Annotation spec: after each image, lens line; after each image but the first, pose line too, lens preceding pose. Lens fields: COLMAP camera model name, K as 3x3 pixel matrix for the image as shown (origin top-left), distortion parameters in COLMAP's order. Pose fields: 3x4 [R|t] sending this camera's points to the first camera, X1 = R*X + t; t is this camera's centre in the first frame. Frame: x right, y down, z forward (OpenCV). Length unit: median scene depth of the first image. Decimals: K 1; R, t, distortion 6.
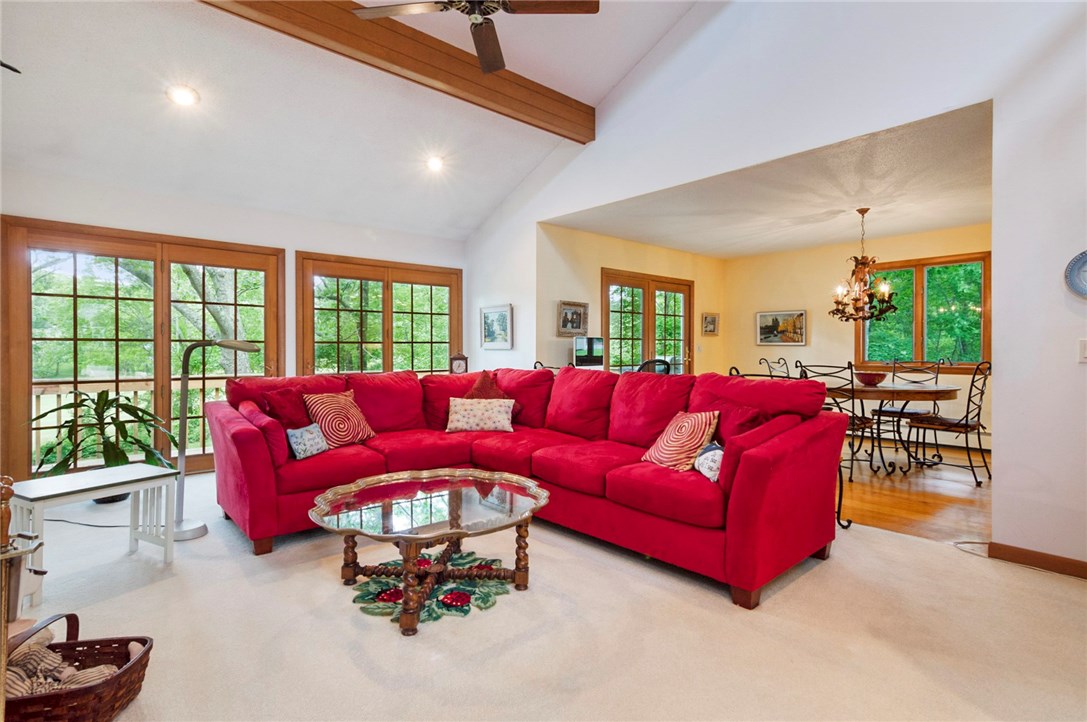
lens RADIAL K [[527.0, 0, 543.0], [0, 527.0, 348.5], [0, 0, 1]] dist [0.002225, 0.000647]
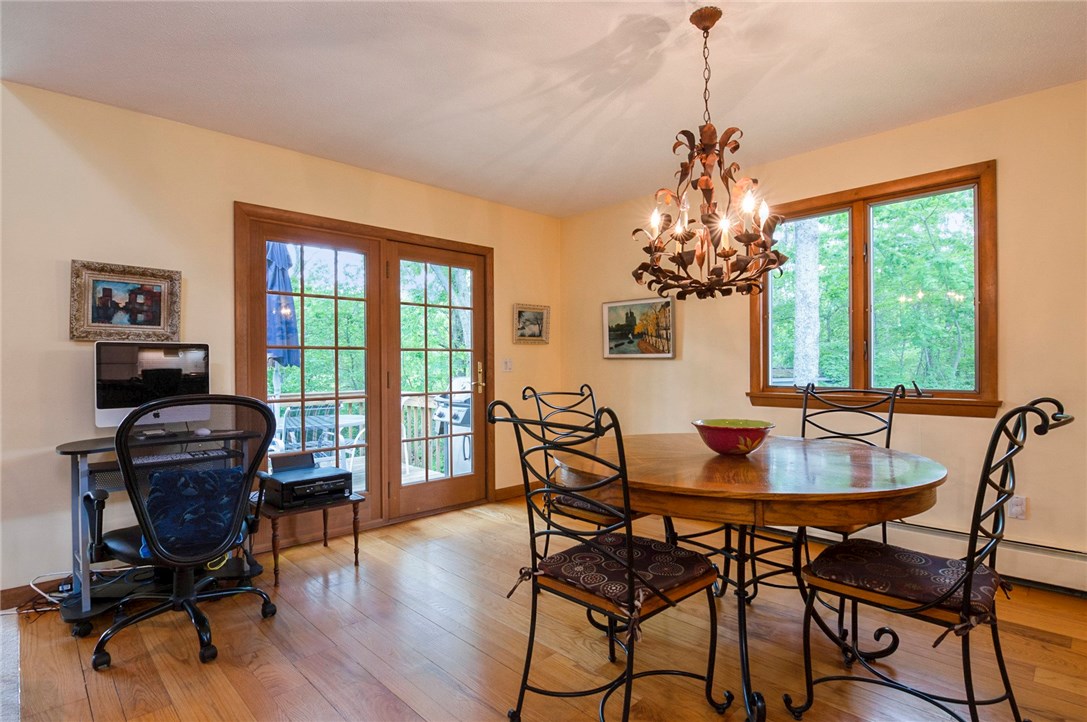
lens RADIAL K [[548.1, 0, 543.5], [0, 548.1, 361.0], [0, 0, 1]] dist [-0.020282, -0.000161]
pose [[0.998382, -0.006417, 0.056507, 0.373774], [0.006758, 0.999960, -0.005857, -0.000639], [-0.056467, 0.006229, 0.998385, 0.486518]]
